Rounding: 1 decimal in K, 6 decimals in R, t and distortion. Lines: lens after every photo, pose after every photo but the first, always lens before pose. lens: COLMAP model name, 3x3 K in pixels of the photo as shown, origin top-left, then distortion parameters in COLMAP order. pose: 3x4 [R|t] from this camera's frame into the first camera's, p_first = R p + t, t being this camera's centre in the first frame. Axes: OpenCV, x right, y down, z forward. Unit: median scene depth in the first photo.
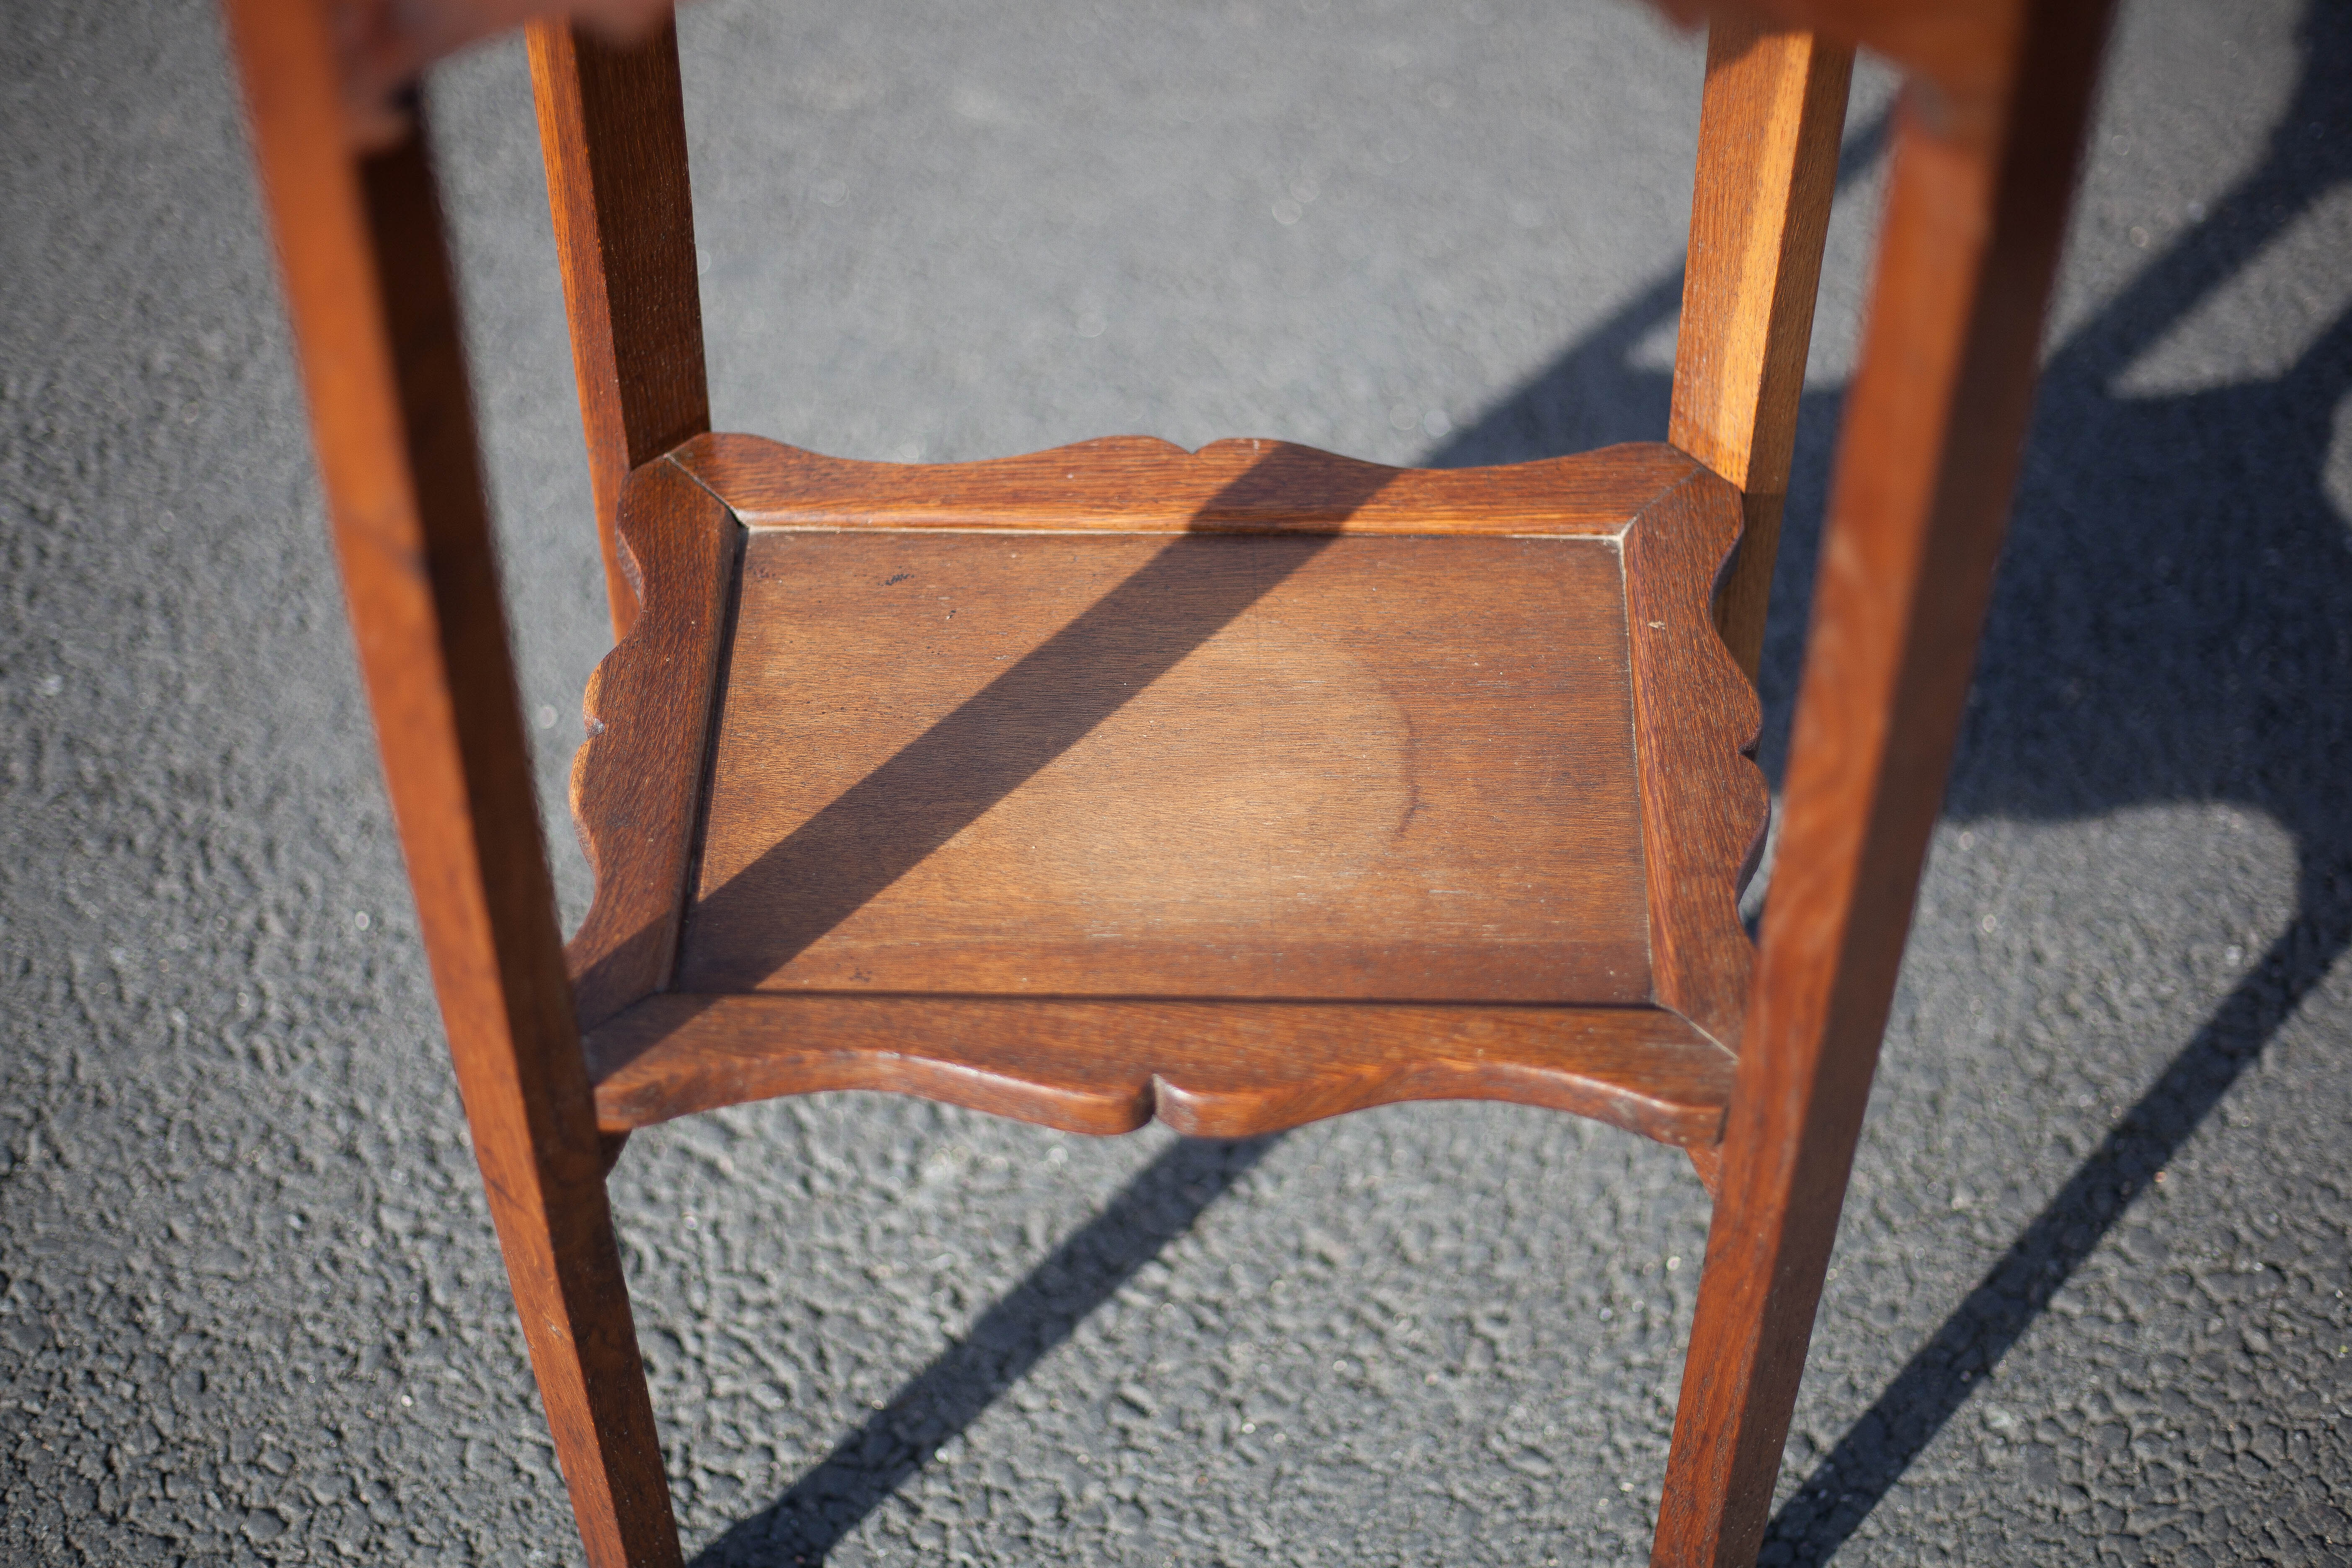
lens RADIAL K [[3569.2, 0, 1158.3], [0, 3569.2, 751.4], [0, 0, 1]] dist [-0.110327, -0.115248]
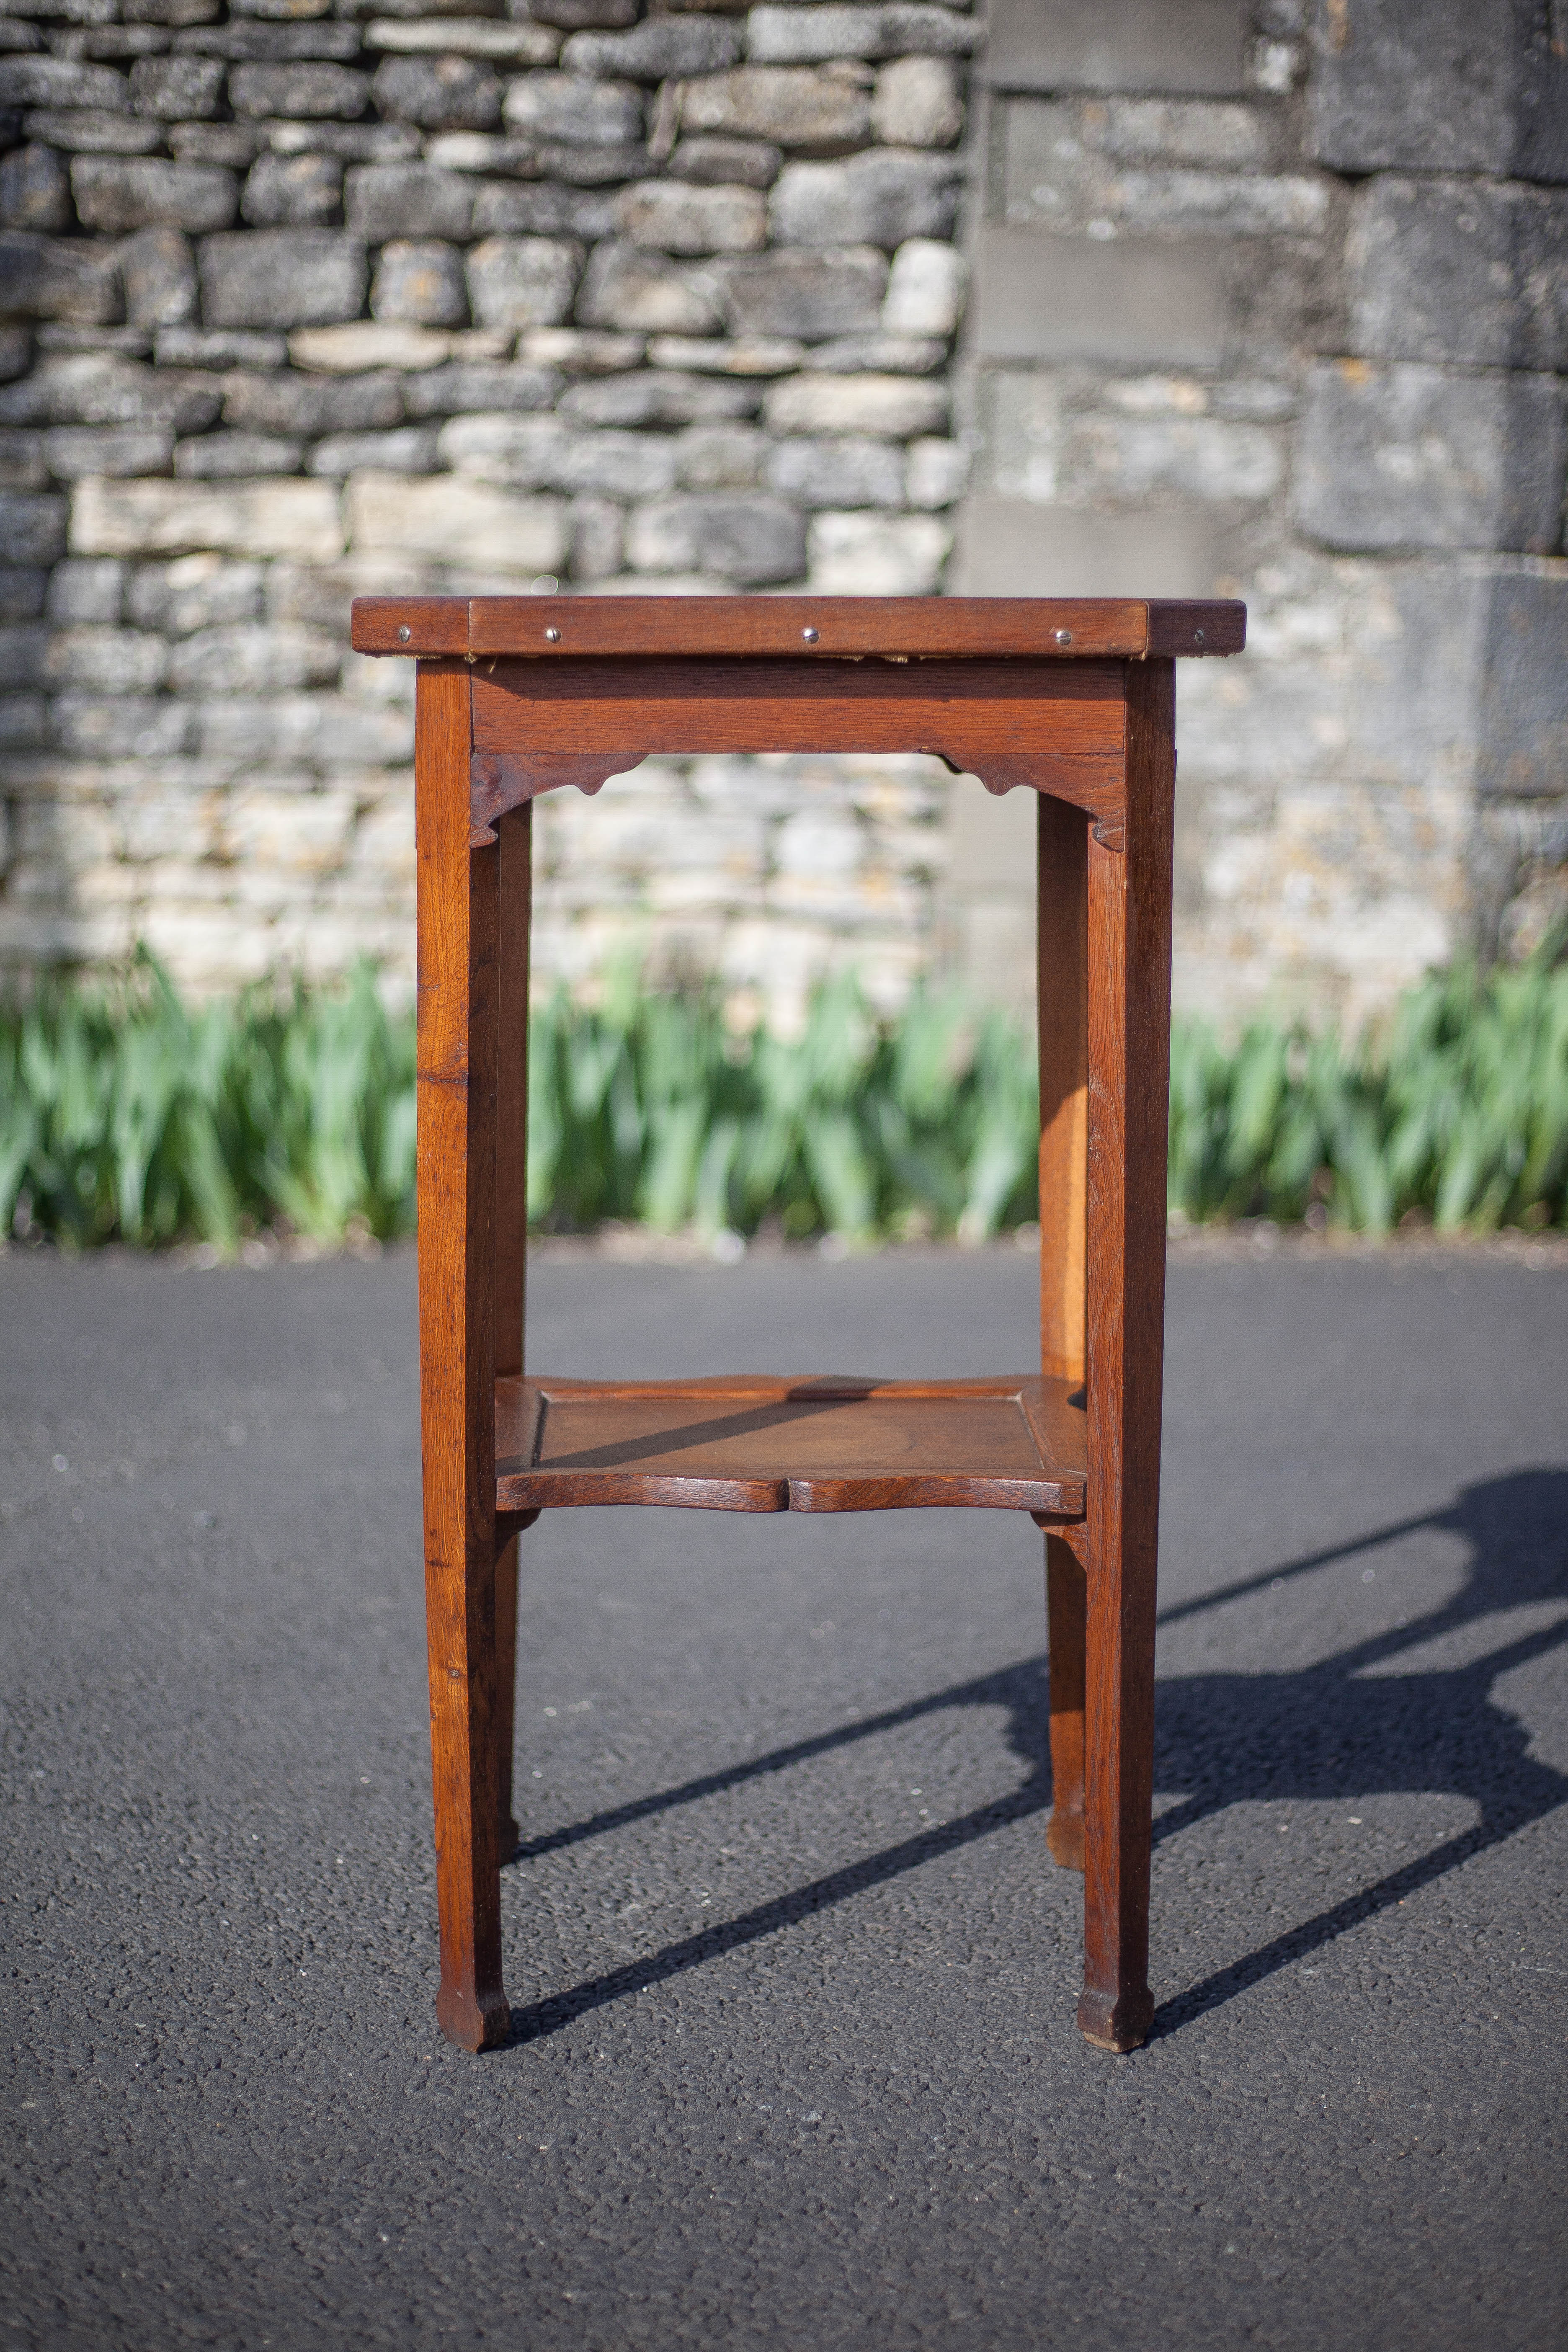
lens RADIAL K [[3430.6, 0, 772.1], [0, 3430.6, 1017.4], [0, 0, 1]] dist [-0.100038, -0.011690]
pose [[0.998934, -0.002187, 0.046114, -0.072405], [0.031217, 0.767891, -0.639819, 0.829749], [-0.034012, 0.640577, 0.767141, -0.442803]]
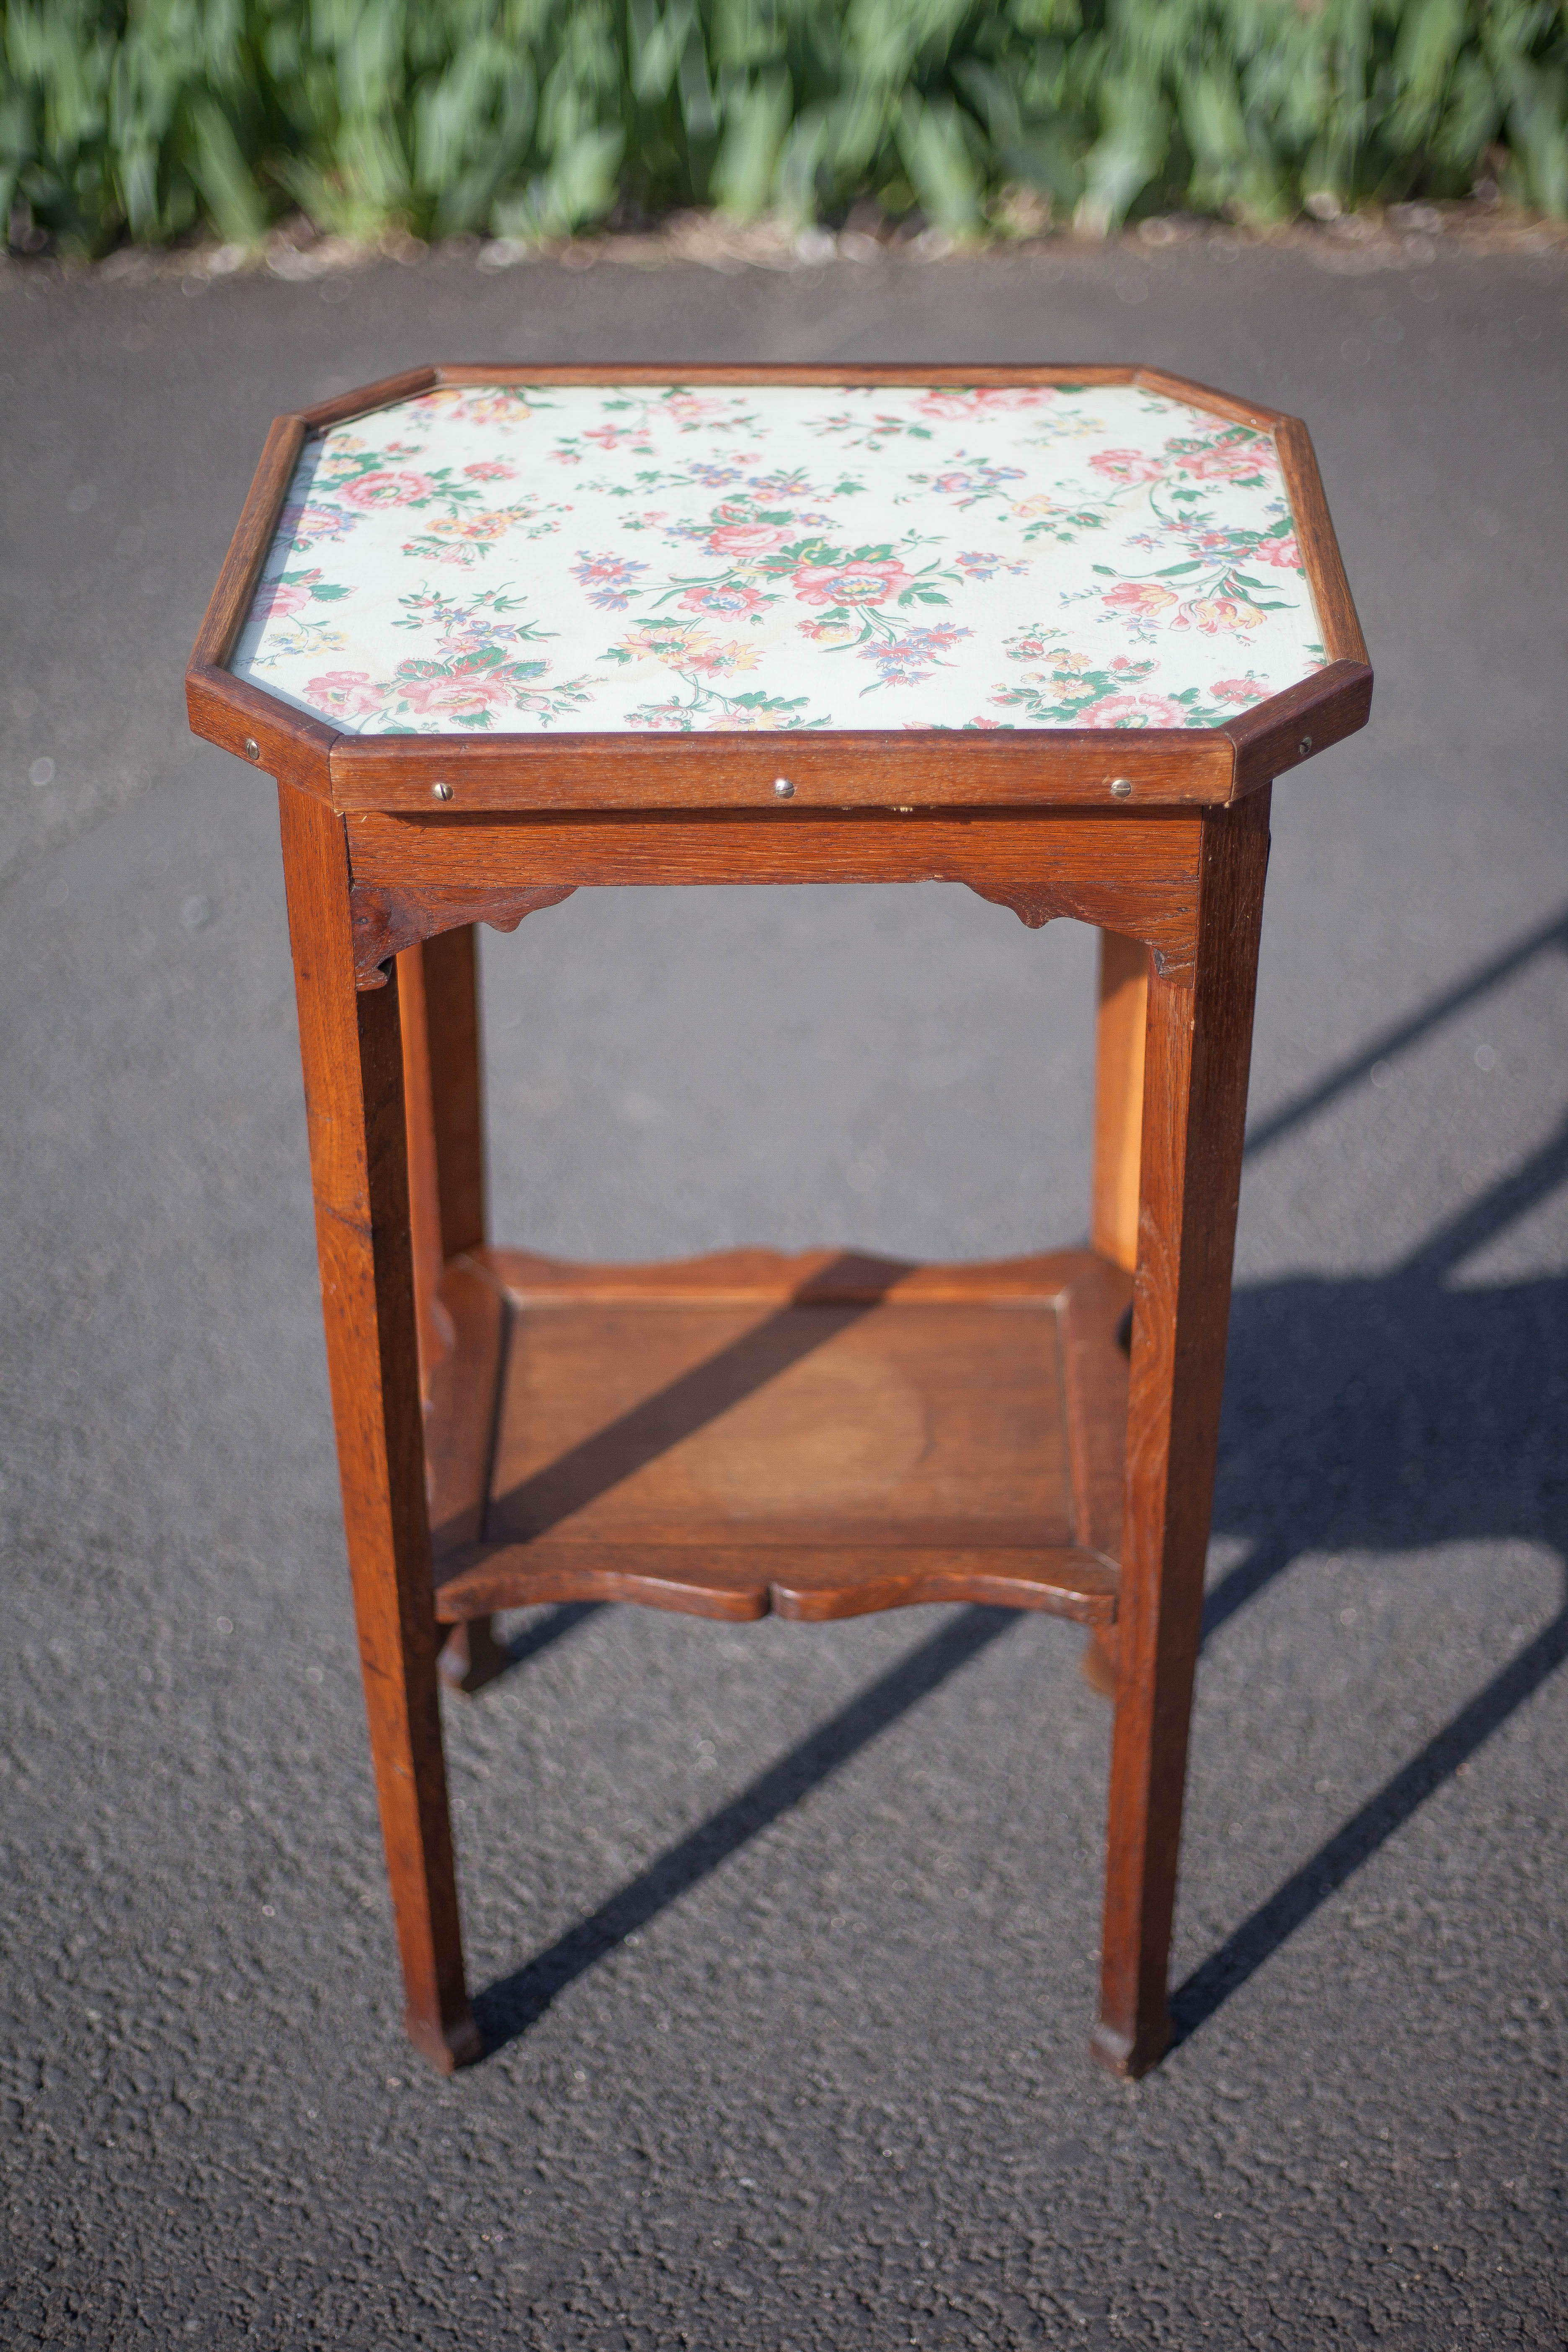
lens RADIAL K [[3522.8, 0, 786.6], [0, 3522.8, 1059.6], [0, 0, 1]] dist [-0.108897, -0.088050]
pose [[0.999941, -0.008908, 0.006151, -0.001961], [0.010123, 0.970811, -0.239630, 0.189132], [-0.003836, 0.239678, 0.970845, -0.498275]]
